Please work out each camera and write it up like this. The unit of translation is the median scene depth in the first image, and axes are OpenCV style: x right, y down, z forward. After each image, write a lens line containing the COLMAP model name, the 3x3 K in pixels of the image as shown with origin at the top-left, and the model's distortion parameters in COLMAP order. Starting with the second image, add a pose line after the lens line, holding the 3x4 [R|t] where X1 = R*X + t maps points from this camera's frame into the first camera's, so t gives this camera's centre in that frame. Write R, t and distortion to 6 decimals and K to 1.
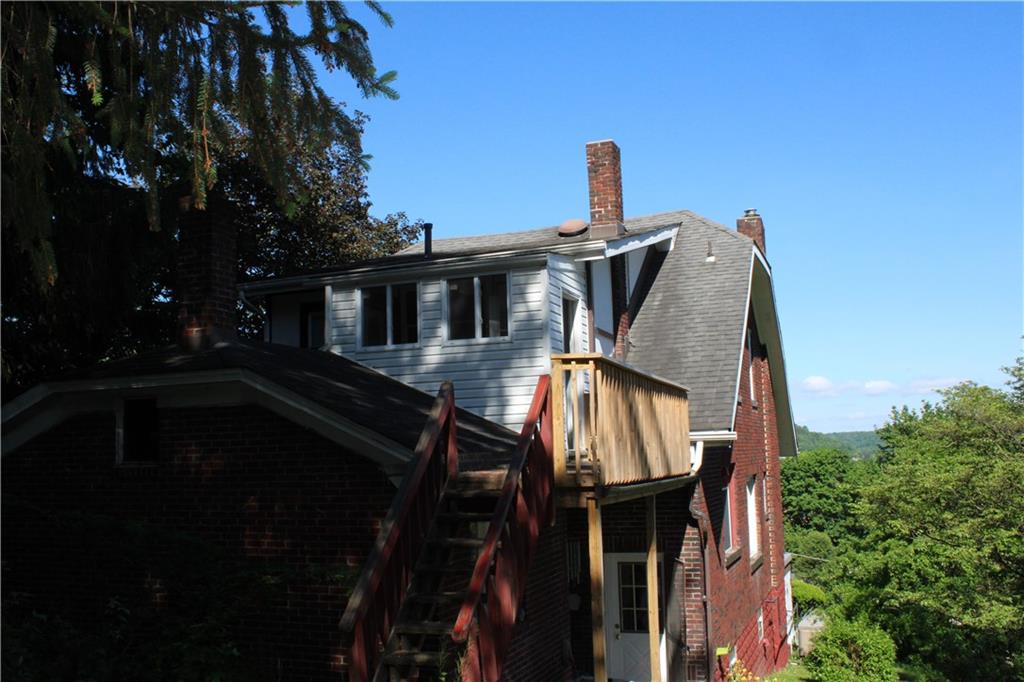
lens RADIAL K [[969.5, 0, 509.4], [0, 969.5, 328.9], [0, 0, 1]] dist [-0.146760, 0.150539]
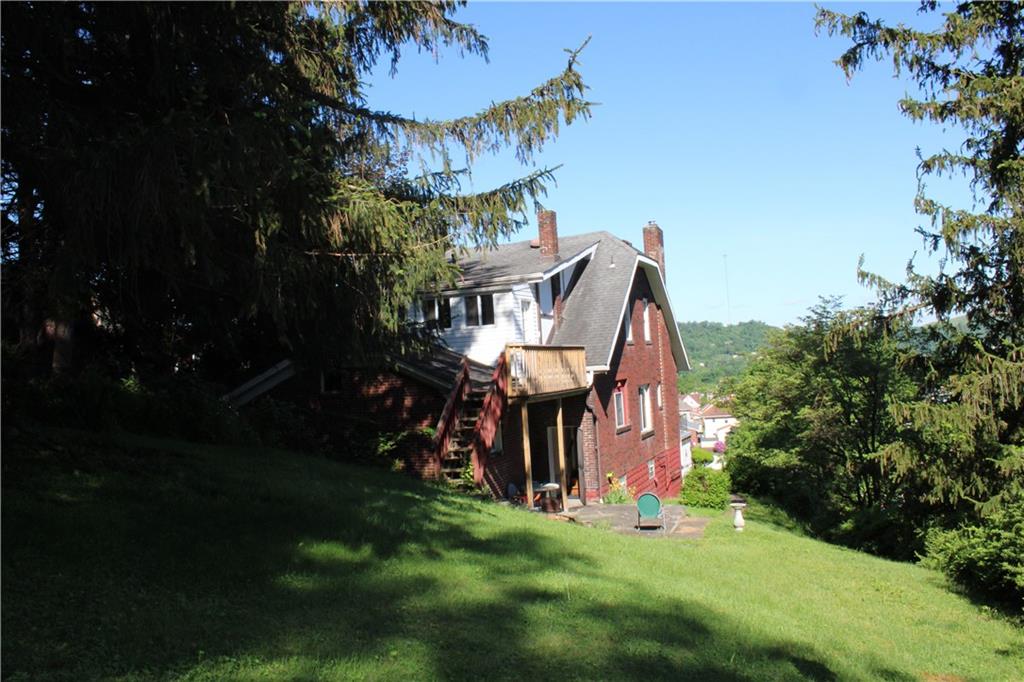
lens RADIAL K [[849.2, 0, 512.0], [0, 849.2, 341.0], [0, 0, 1]] dist [-0.158685, 0.156352]
pose [[0.999294, -0.031378, -0.020641, 0.057062], [0.033328, 0.994211, 0.102141, -0.112470], [0.017317, -0.102757, 0.994556, -0.651529]]
